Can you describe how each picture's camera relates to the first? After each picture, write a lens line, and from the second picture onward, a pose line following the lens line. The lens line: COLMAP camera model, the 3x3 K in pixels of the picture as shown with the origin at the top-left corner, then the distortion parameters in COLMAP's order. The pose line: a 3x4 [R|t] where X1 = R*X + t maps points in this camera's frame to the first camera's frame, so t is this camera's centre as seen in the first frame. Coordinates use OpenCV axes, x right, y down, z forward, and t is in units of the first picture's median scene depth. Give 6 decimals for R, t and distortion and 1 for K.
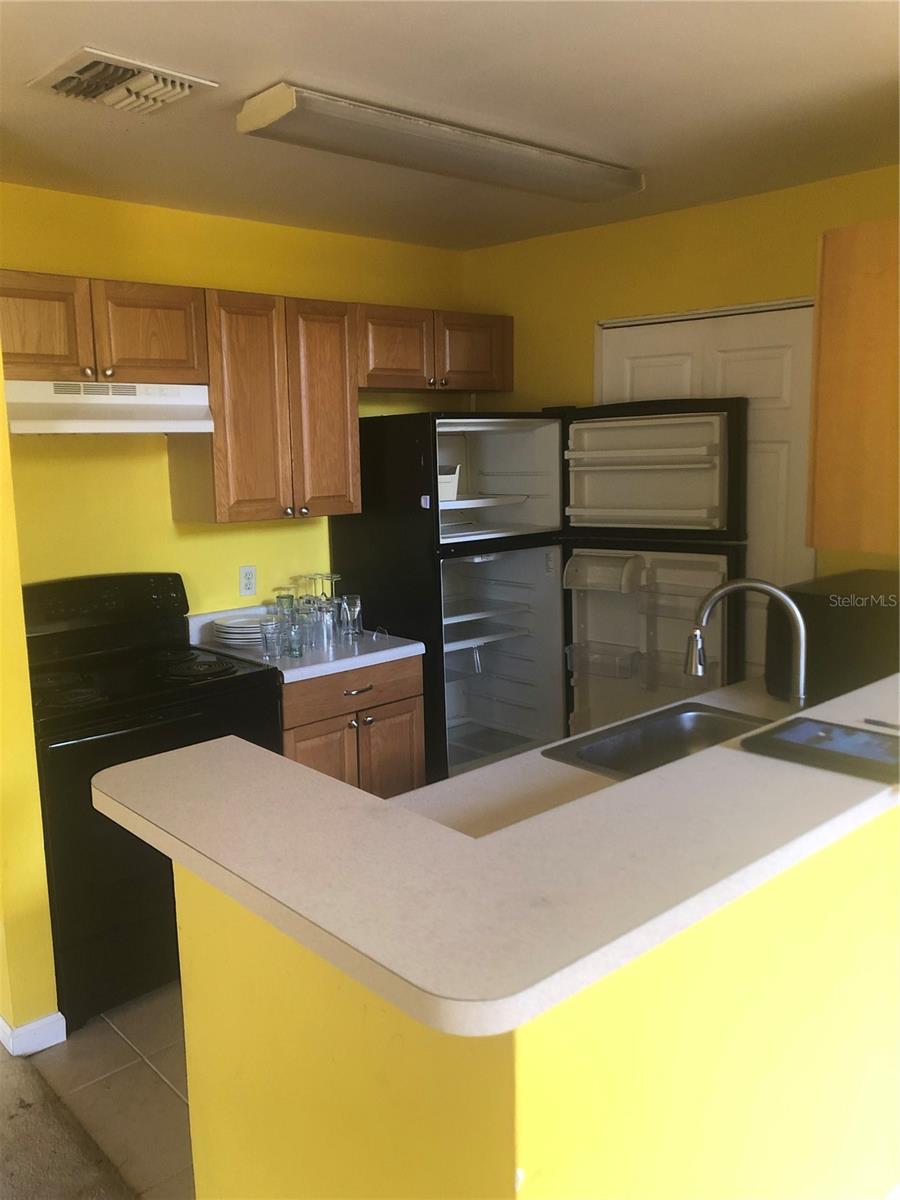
lens RADIAL K [[973.0, 0, 439.6], [0, 973.0, 593.4], [0, 0, 1]] dist [0.028937, -0.016131]
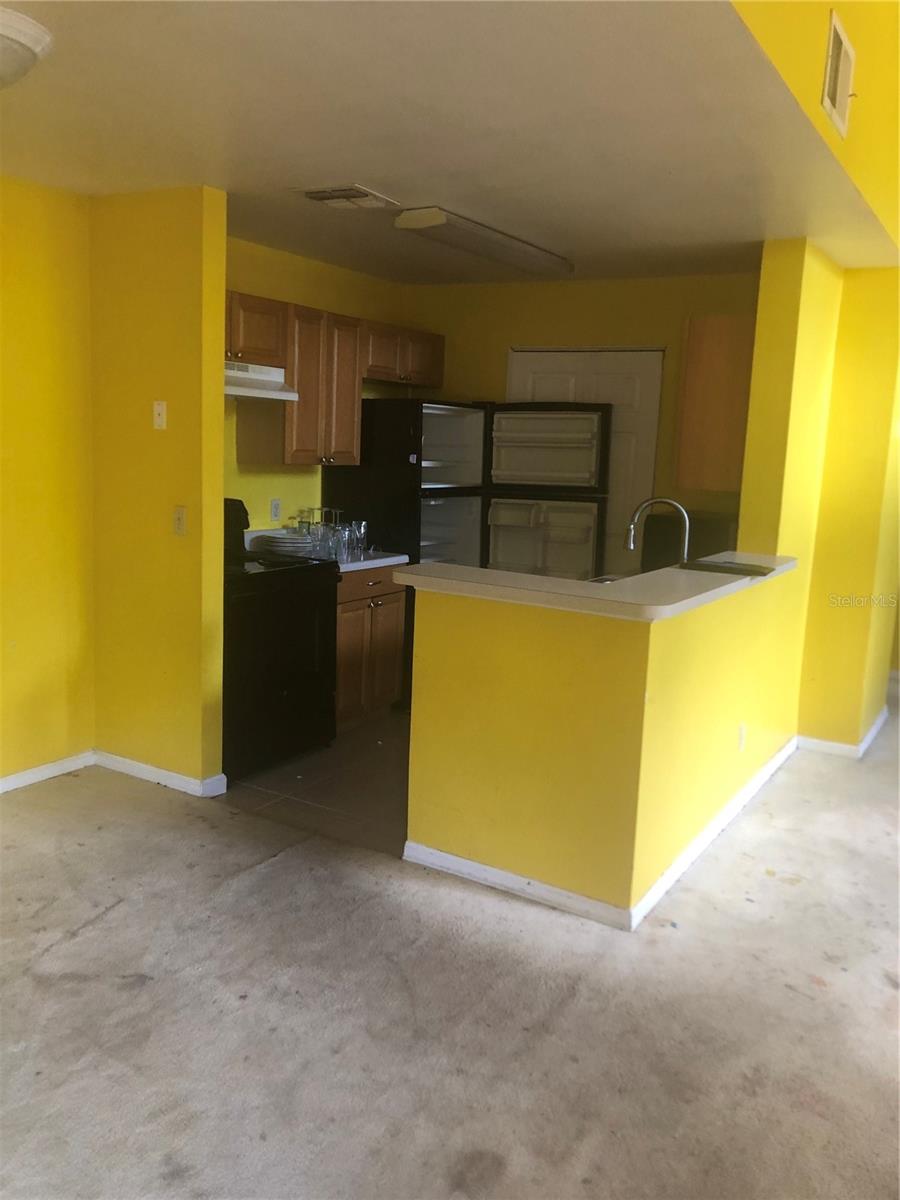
lens RADIAL K [[973.0, 0, 457.5], [0, 973.0, 602.7], [0, 0, 1]] dist [0.028937, -0.016131]
pose [[0.953702, 0.011101, 0.300547, -0.389689], [-0.013479, 0.999892, 0.005840, 0.114557], [-0.300450, -0.009621, 0.953749, -0.433716]]
